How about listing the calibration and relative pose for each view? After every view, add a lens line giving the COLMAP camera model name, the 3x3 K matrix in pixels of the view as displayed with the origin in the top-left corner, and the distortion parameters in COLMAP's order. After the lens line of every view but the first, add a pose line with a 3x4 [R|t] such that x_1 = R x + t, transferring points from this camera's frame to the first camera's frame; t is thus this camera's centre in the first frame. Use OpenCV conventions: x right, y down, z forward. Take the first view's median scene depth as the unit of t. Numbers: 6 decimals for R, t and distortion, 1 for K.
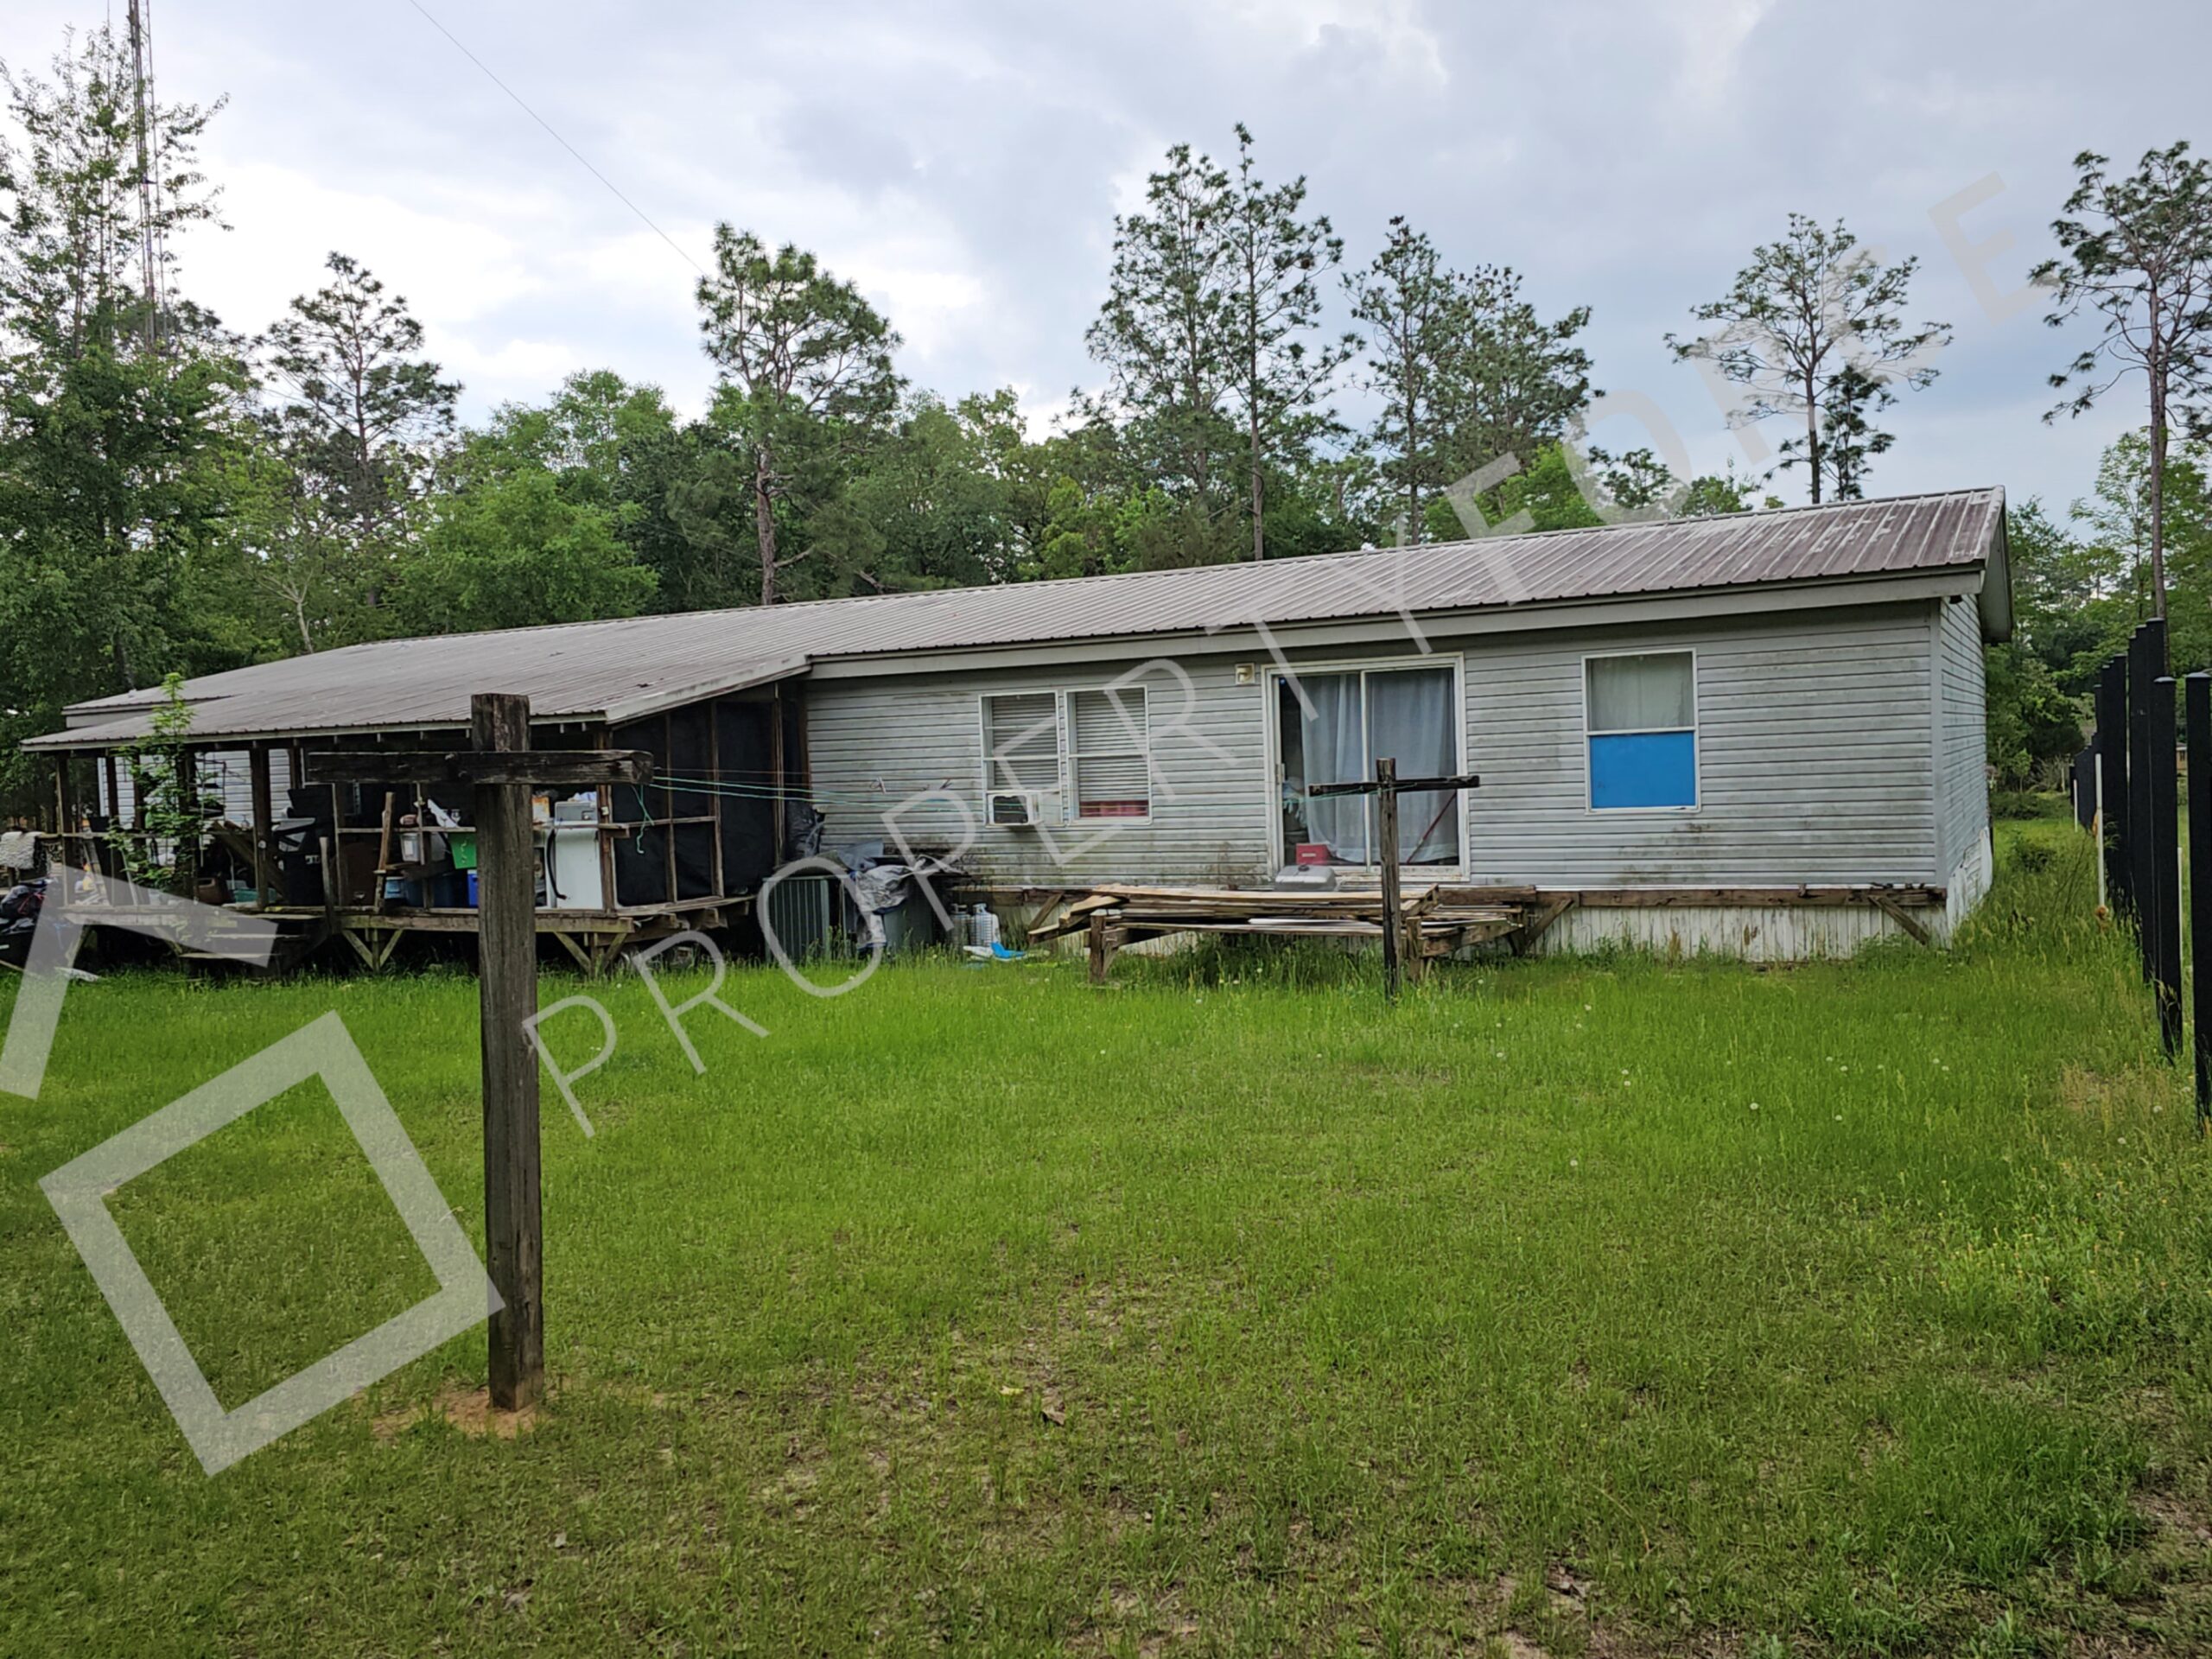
lens RADIAL K [[1791.5, 0, 1104.1], [0, 1791.5, 821.5], [0, 0, 1]] dist [0.066884, -0.069550]
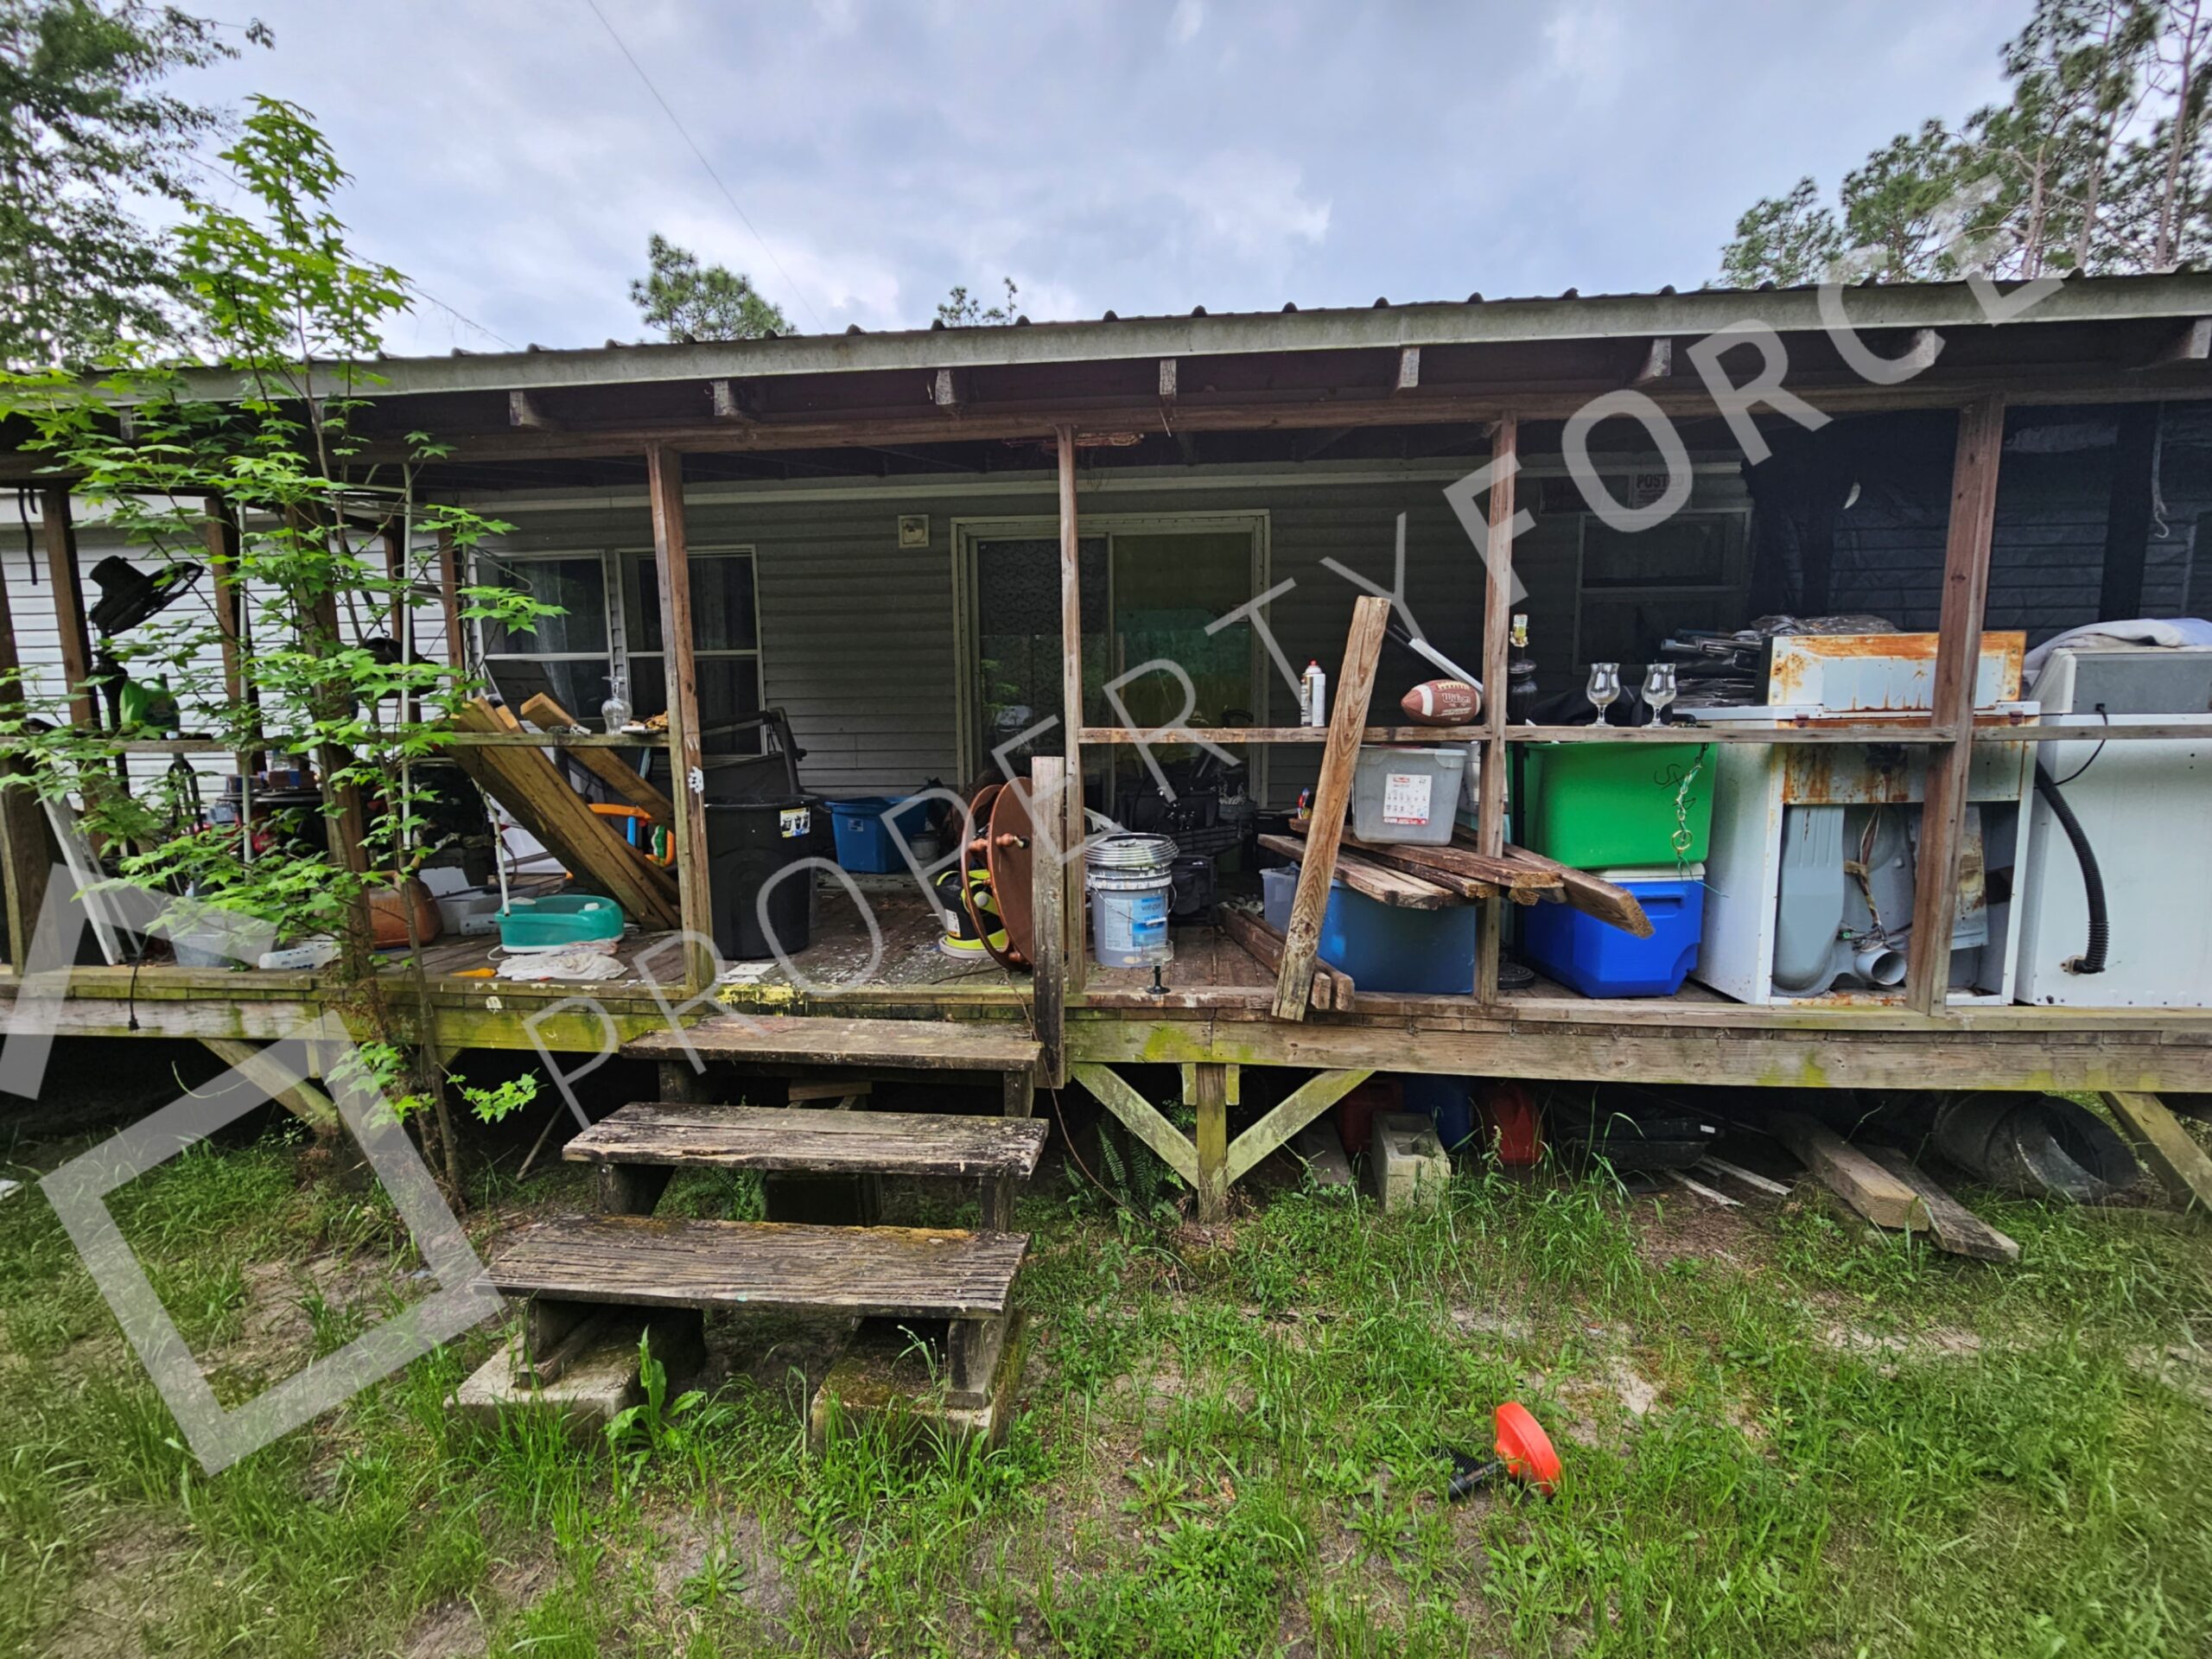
lens RADIAL K [[923.2, 0, 1103.7], [0, 923.2, 832.1], [0, 0, 1]] dist [-0.004588, -0.000105]
pose [[0.923546, -0.014483, 0.383213, -0.476615], [-0.013549, 0.997430, 0.070348, 0.010626], [-0.383247, -0.070162, 0.920977, 0.865395]]
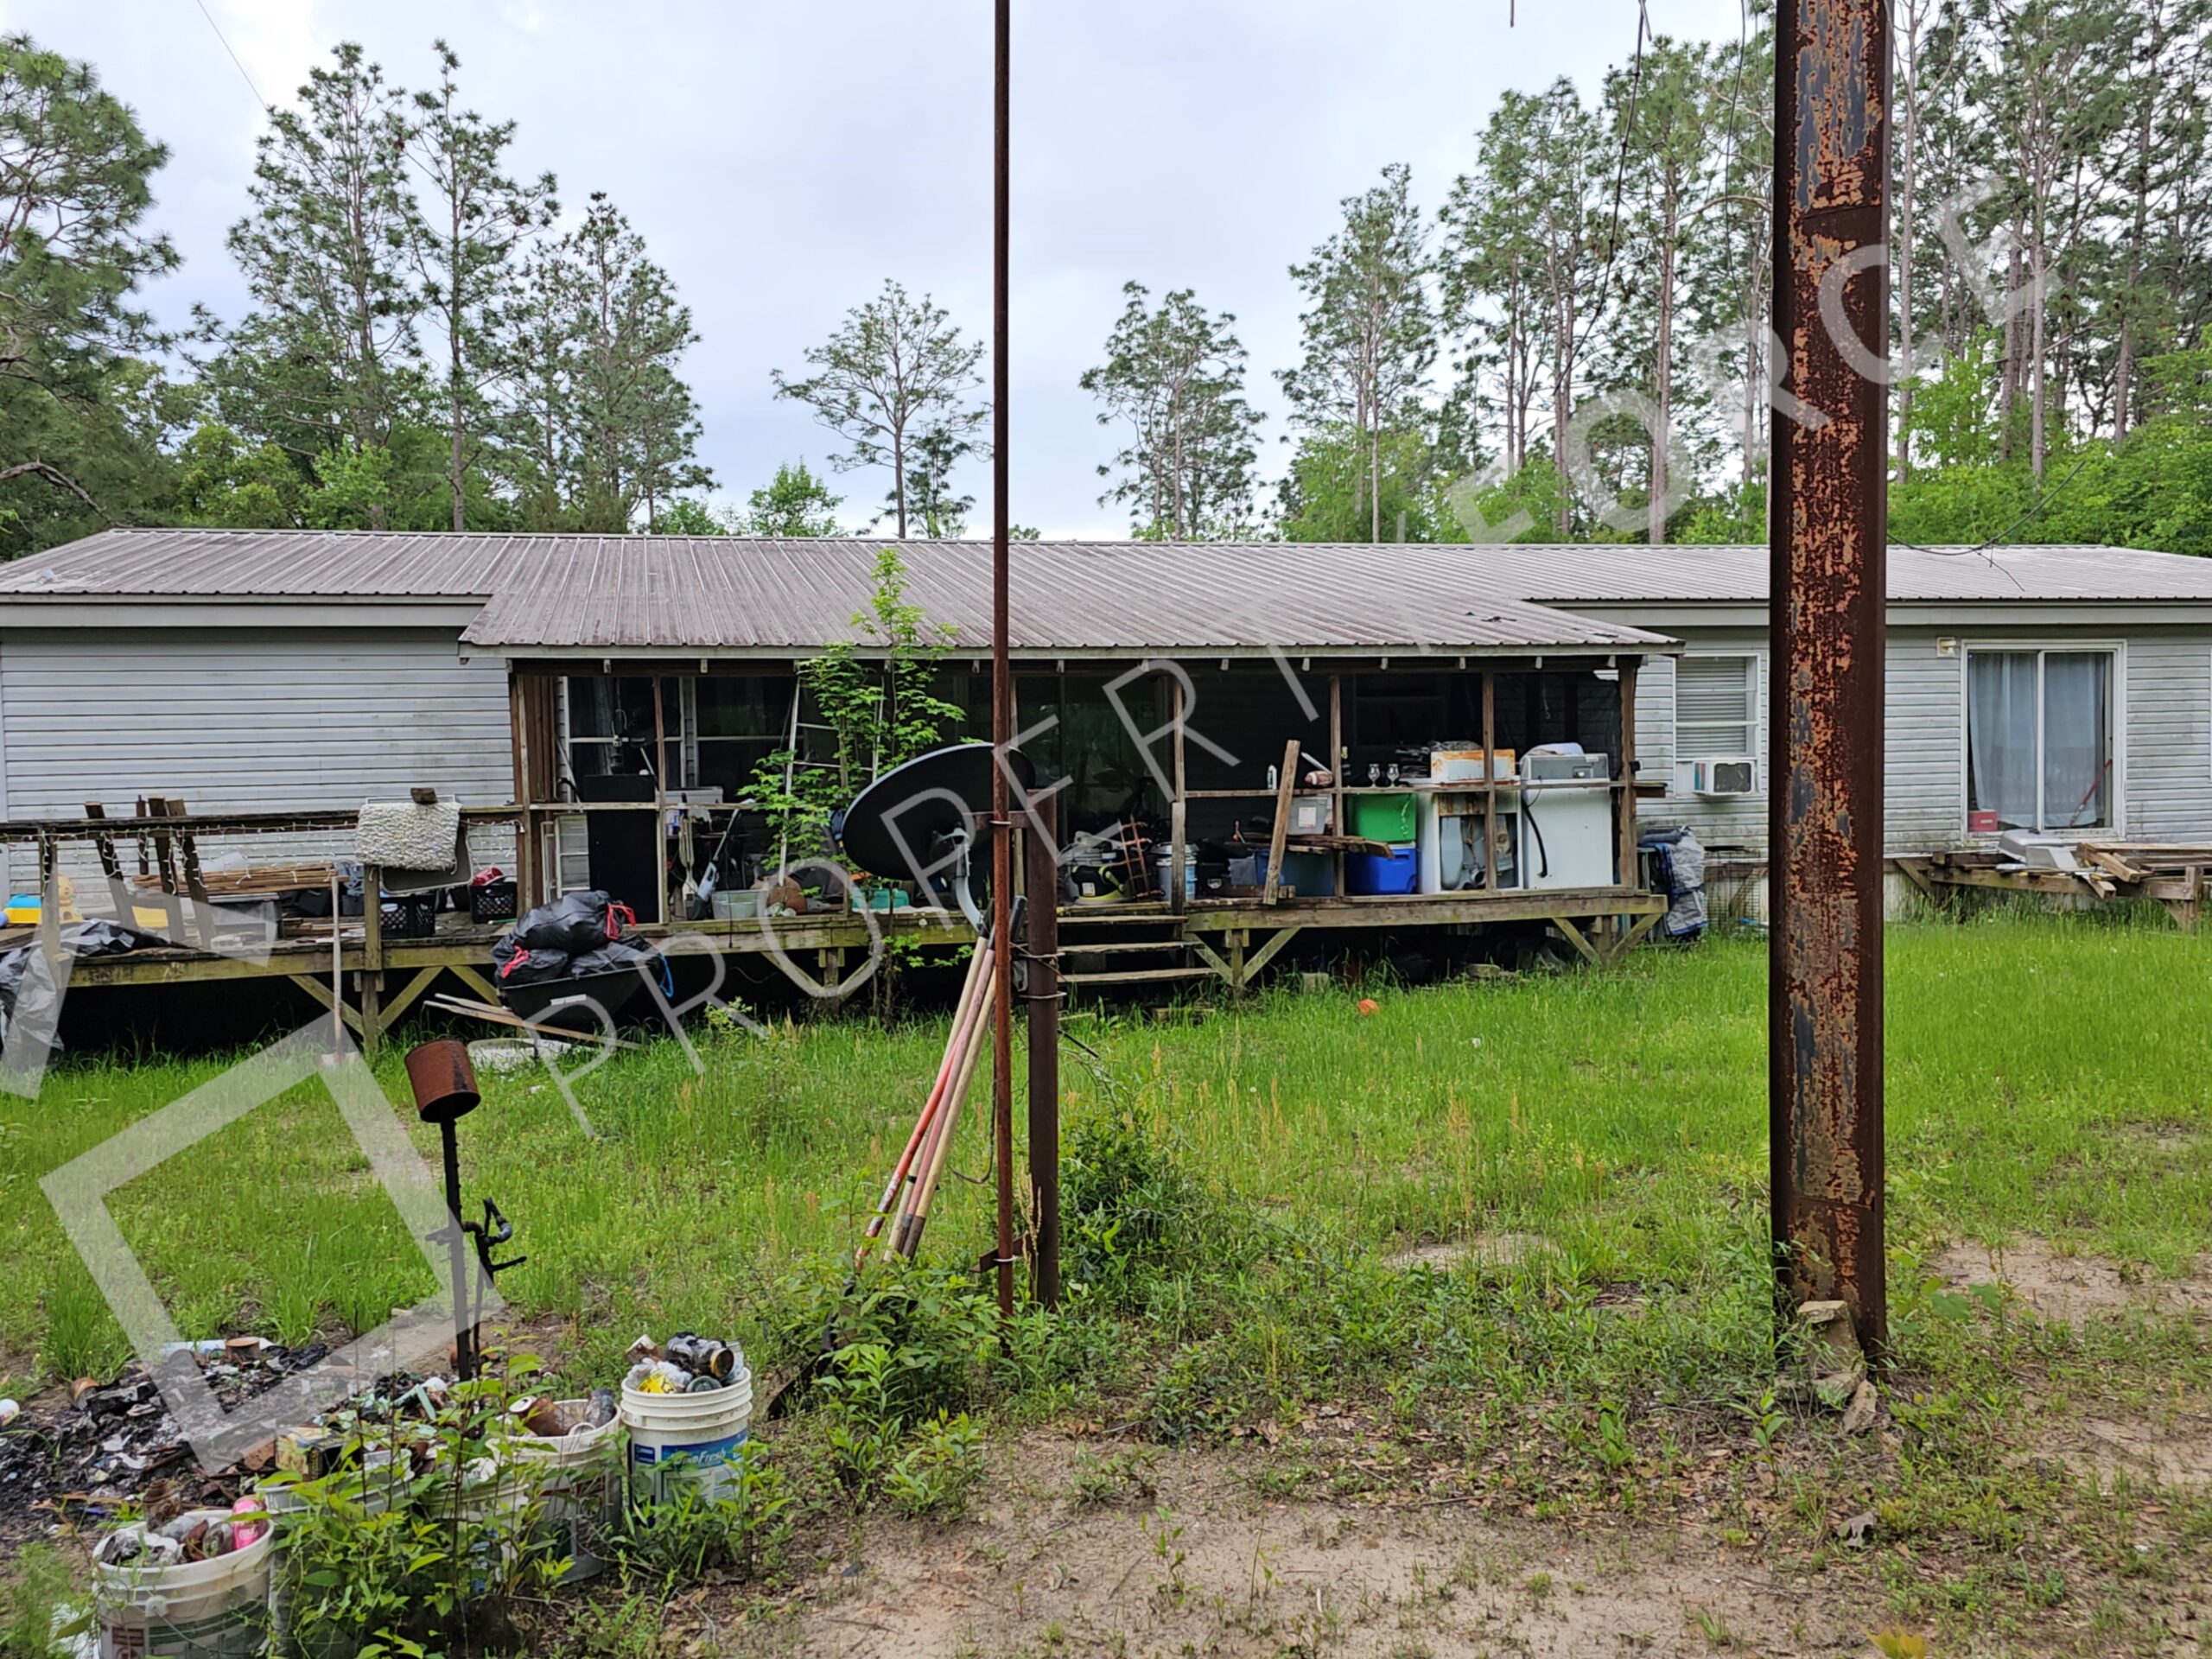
lens RADIAL K [[1791.5, 0, 1104.1], [0, 1791.5, 821.5], [0, 0, 1]] dist [0.066884, -0.069550]
pose [[0.739554, 0.002111, 0.673093, -0.913929], [0.015200, 0.999688, -0.019836, 0.029607], [-0.672925, 0.024901, 0.739291, 0.510603]]
